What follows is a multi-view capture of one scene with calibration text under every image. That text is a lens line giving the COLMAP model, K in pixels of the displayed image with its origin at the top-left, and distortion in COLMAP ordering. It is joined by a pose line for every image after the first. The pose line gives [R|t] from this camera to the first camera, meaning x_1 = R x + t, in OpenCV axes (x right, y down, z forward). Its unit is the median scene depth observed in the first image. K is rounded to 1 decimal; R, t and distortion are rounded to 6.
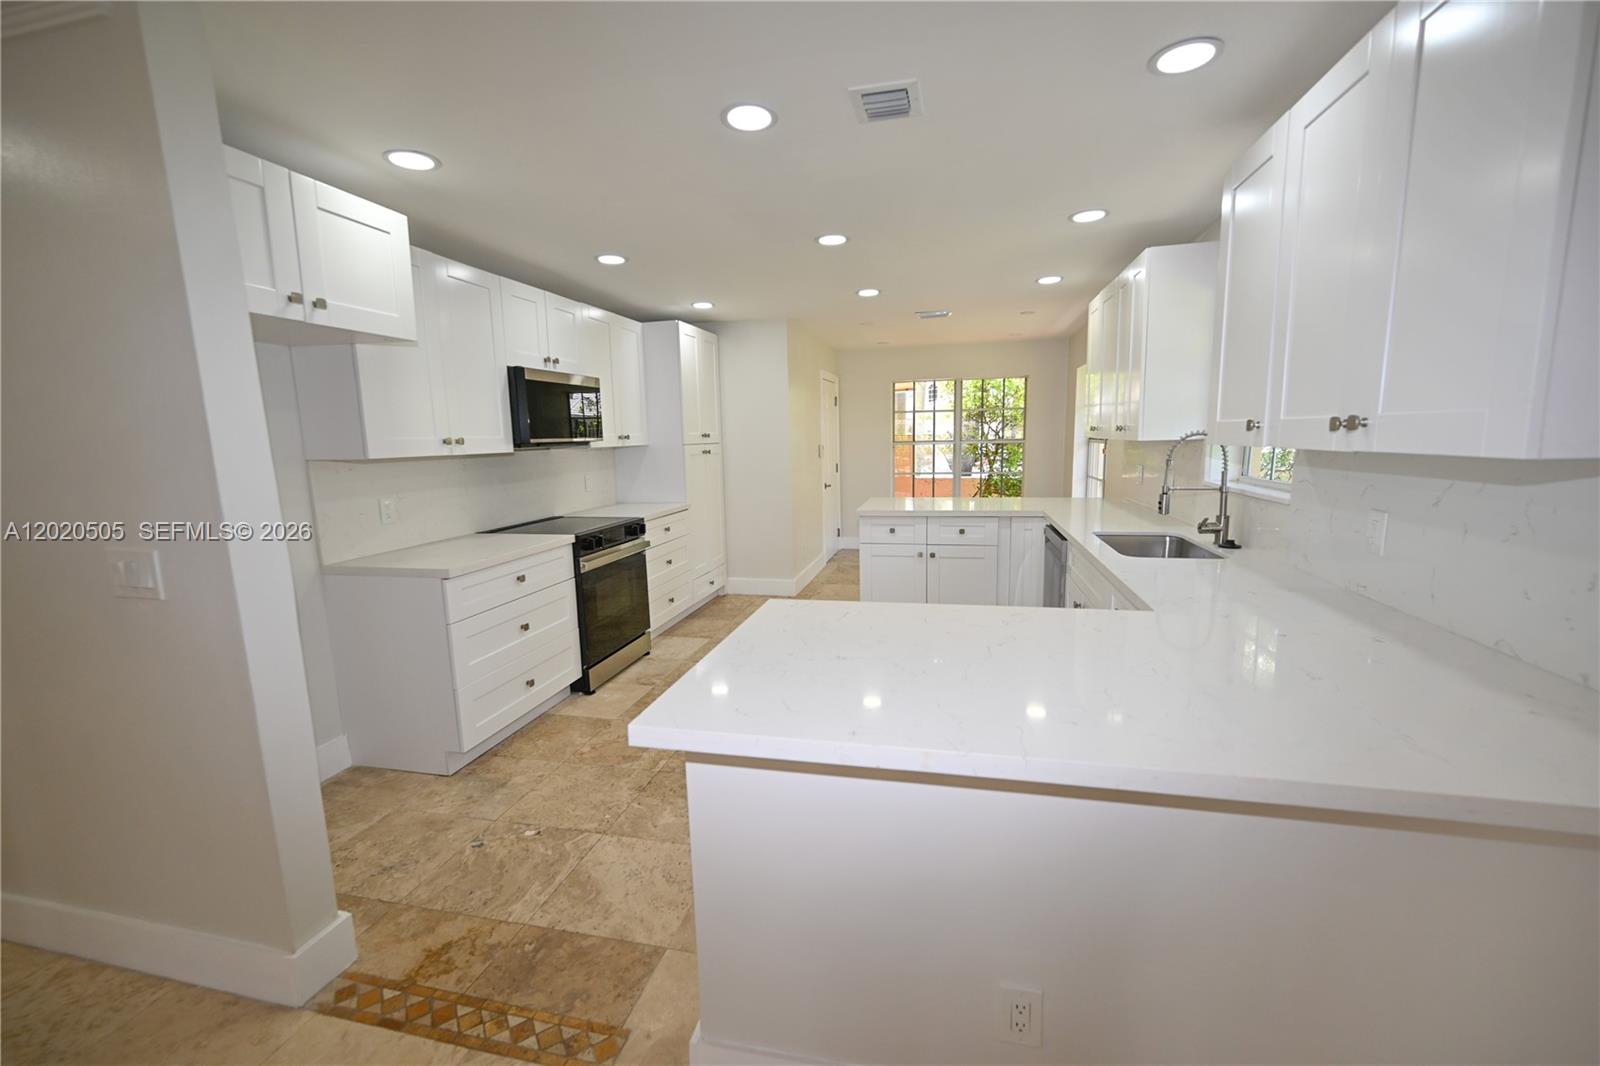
lens RADIAL K [[631.2, 0, 800.0], [0, 631.2, 533.0], [0, 0, 1]] dist [-0.001164, -0.000035]
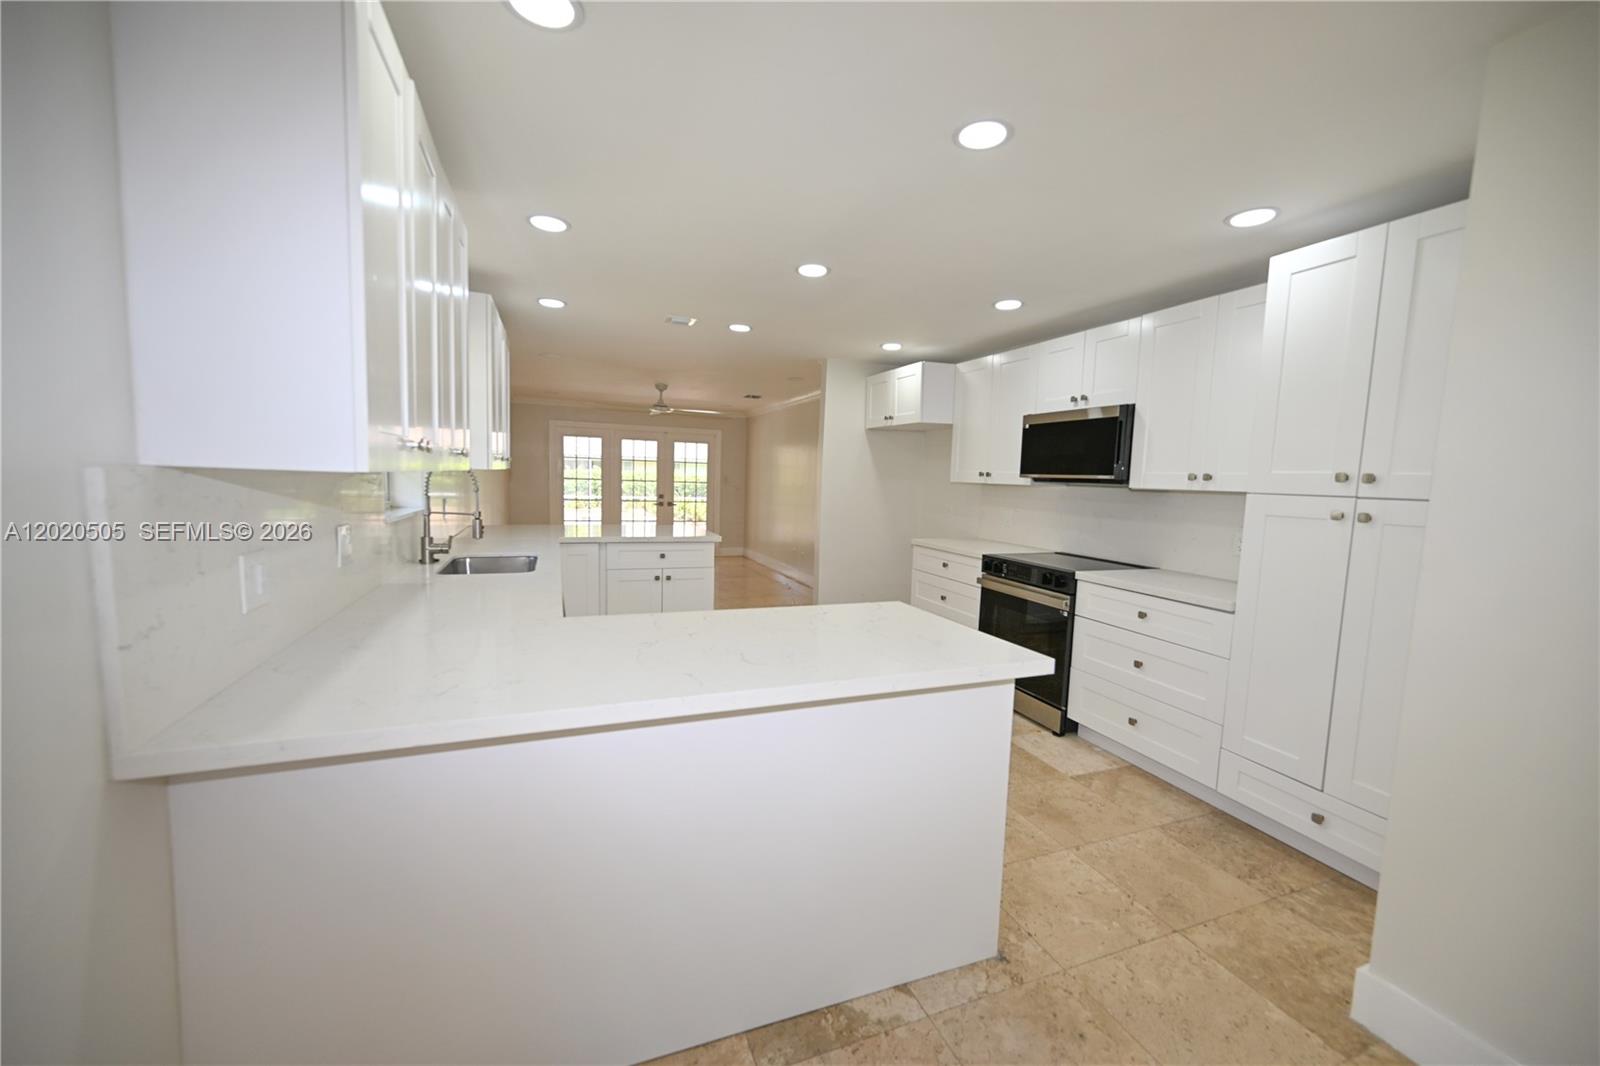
lens RADIAL K [[631.2, 0, 800.0], [0, 631.2, 533.0], [0, 0, 1]] dist [-0.001164, -0.000035]
pose [[-0.818622, 0.049250, -0.572216, 0.548350], [-0.101760, 0.968116, 0.228904, -0.244489], [0.565245, 0.245615, -0.787509, 1.558856]]
